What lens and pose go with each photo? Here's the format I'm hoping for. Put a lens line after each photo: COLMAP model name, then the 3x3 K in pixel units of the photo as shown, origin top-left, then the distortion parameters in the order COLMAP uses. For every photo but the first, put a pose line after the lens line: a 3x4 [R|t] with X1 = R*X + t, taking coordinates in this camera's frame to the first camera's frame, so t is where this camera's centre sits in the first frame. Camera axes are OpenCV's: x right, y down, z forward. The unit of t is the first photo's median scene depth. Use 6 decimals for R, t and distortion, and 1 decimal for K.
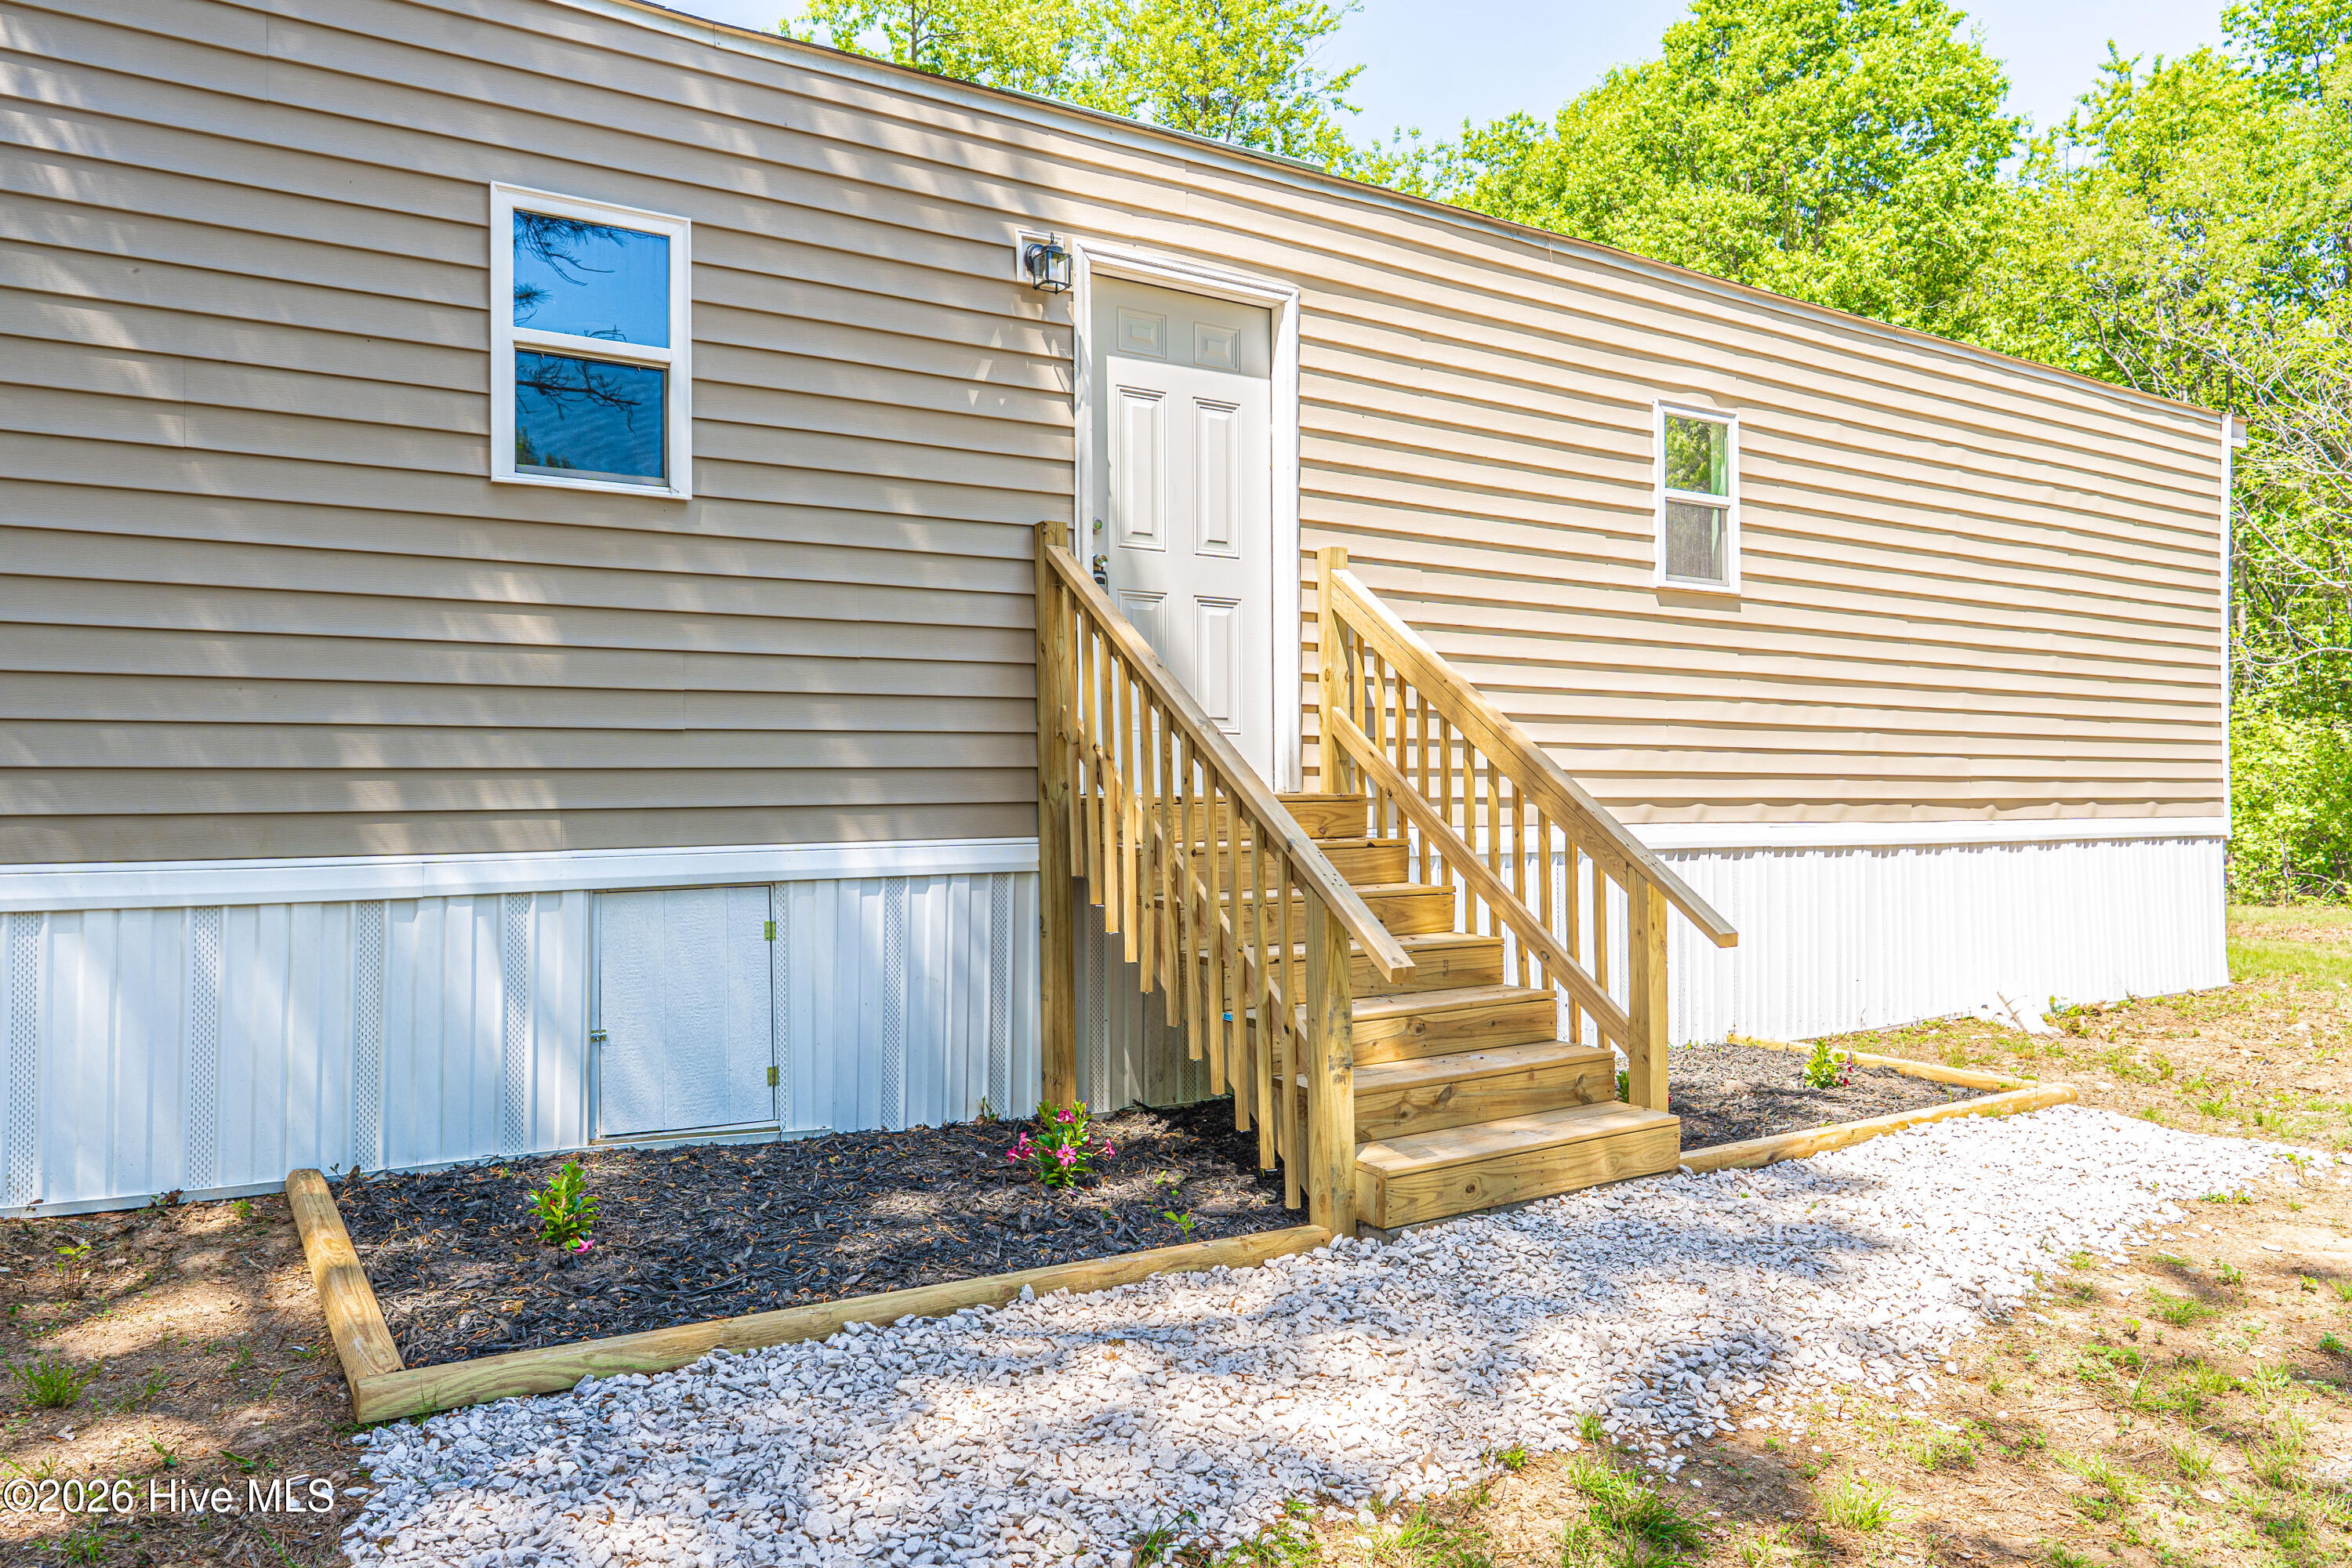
lens RADIAL K [[1631.6, 0, 1146.8], [0, 1631.6, 791.1], [0, 0, 1]] dist [0.006942, 0.004547]
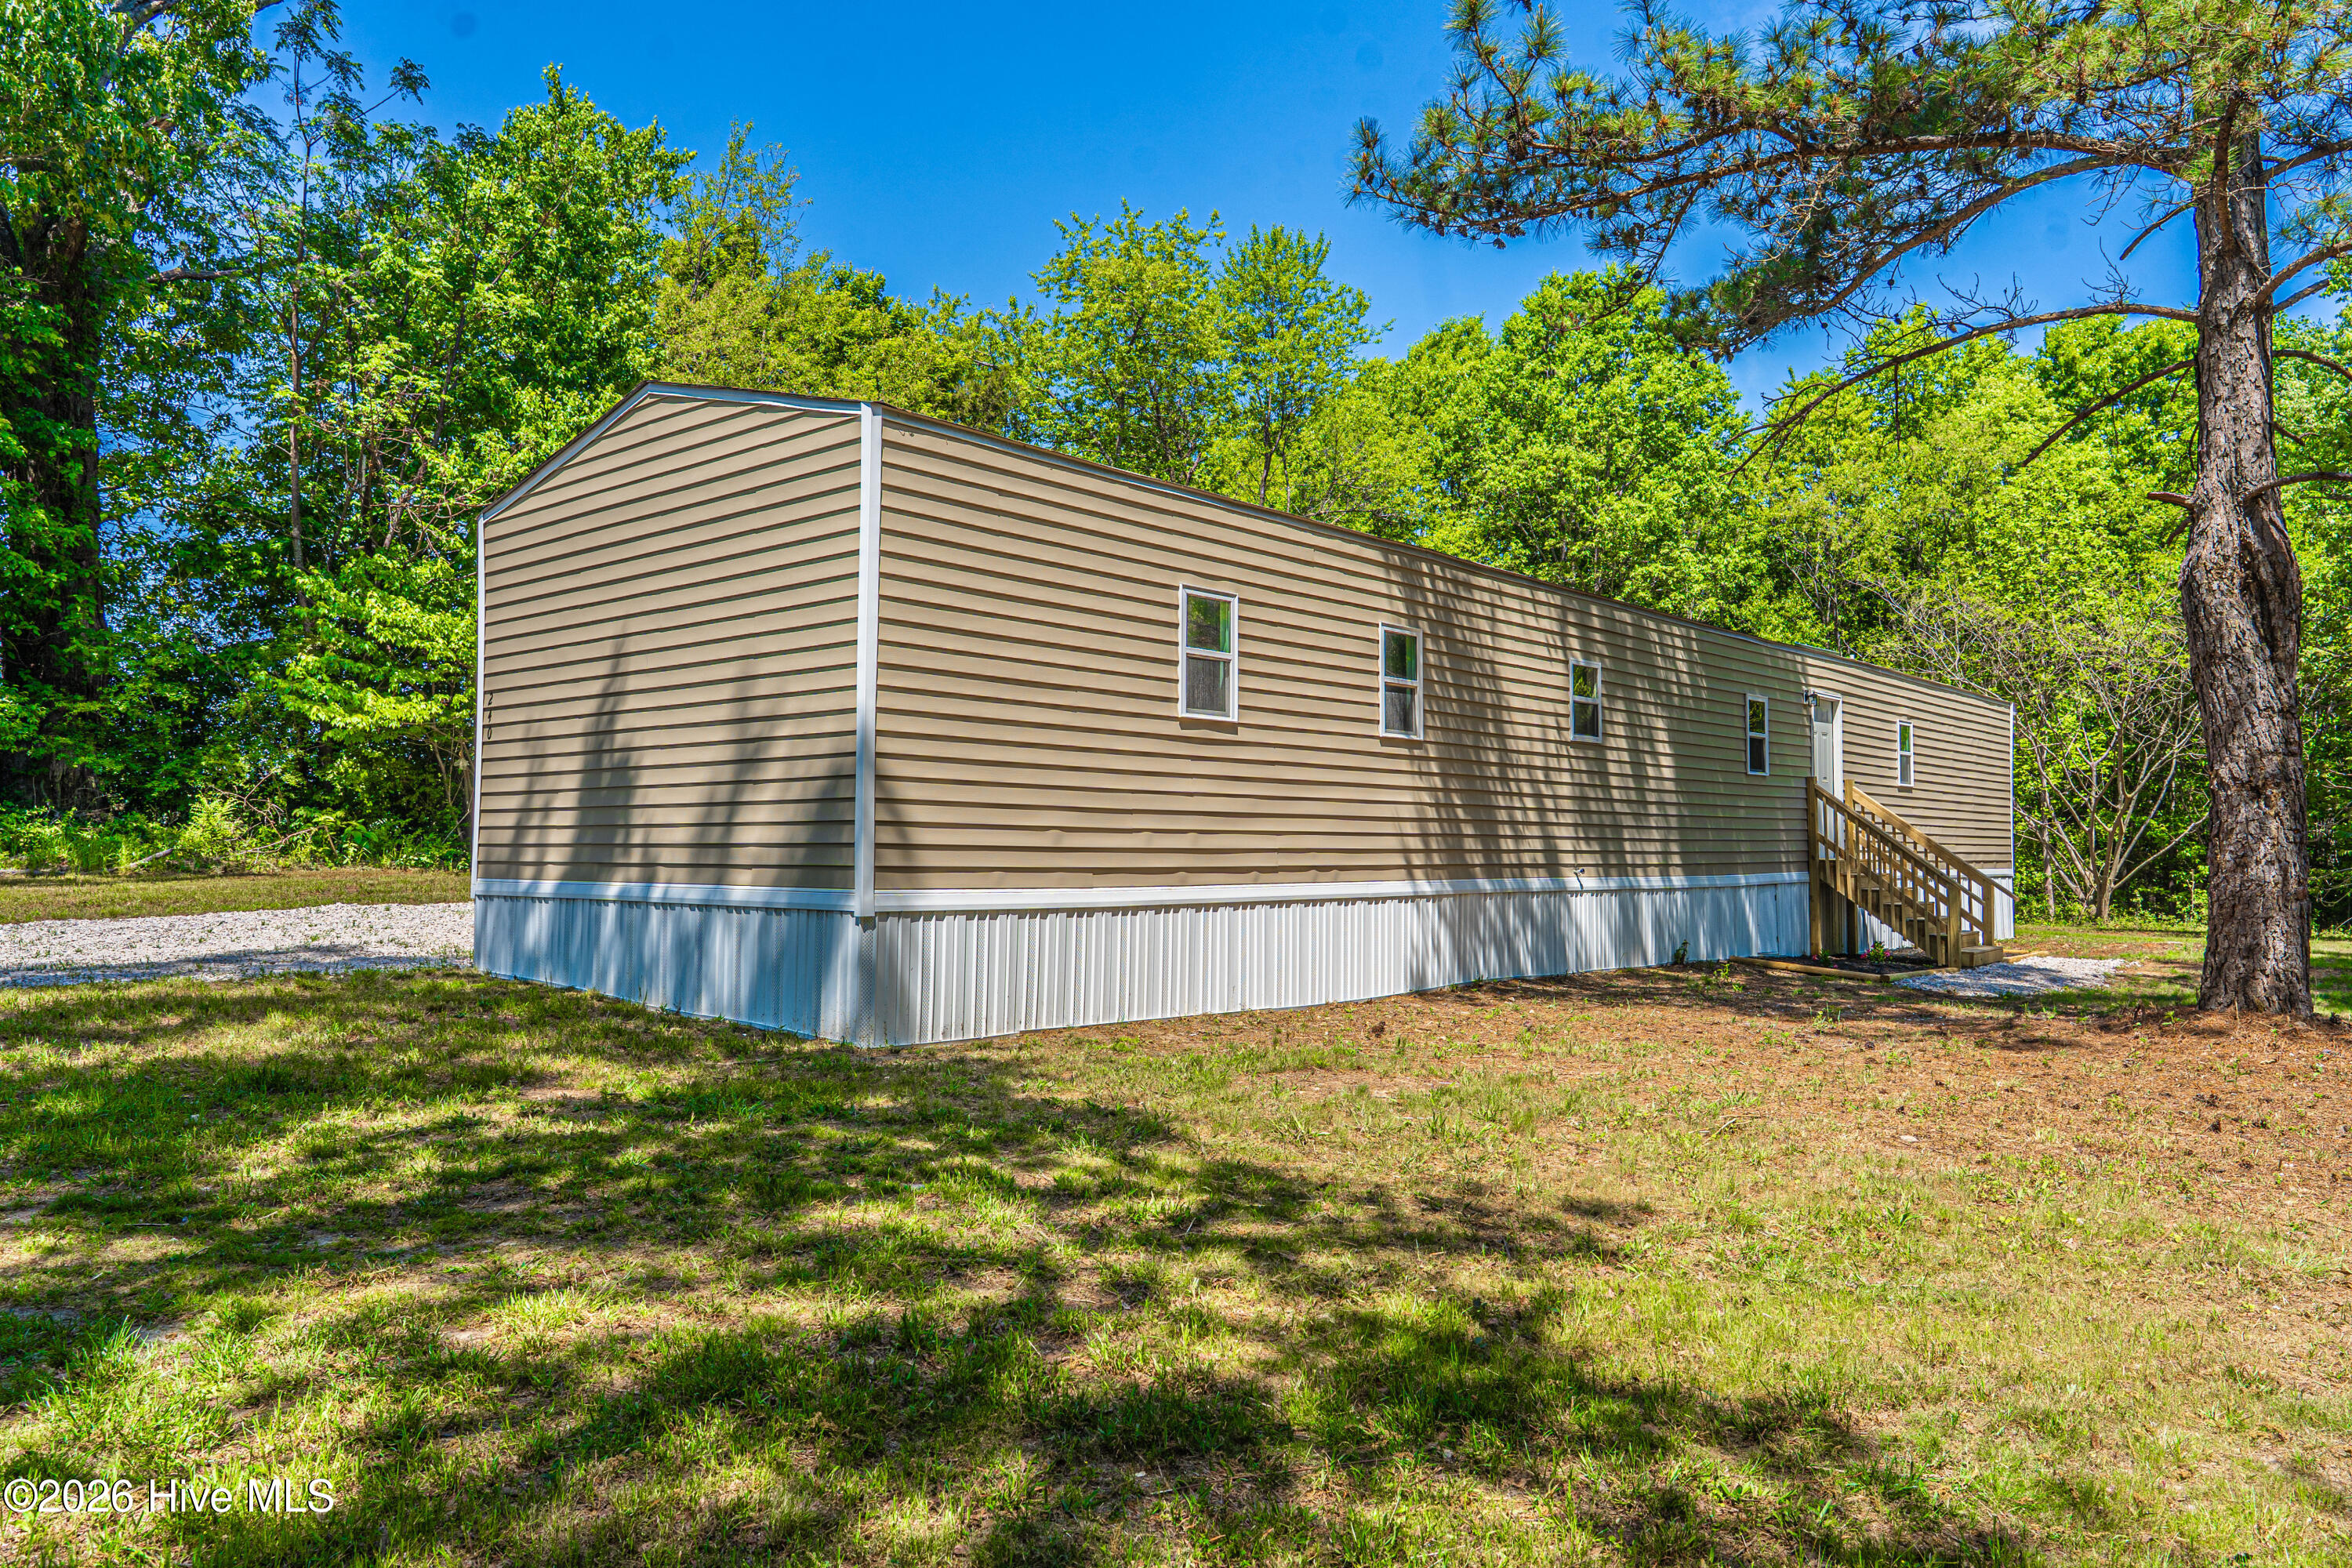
lens RADIAL K [[1612.7, 0, 1149.8], [0, 1612.7, 788.9], [0, 0, 1]] dist [-0.005892, 0.004681]
pose [[0.969302, 0.016926, 0.245289, -0.396917], [-0.008836, 0.999381, -0.034046, -0.002818], [-0.245714, 0.030833, 0.968852, -0.339626]]
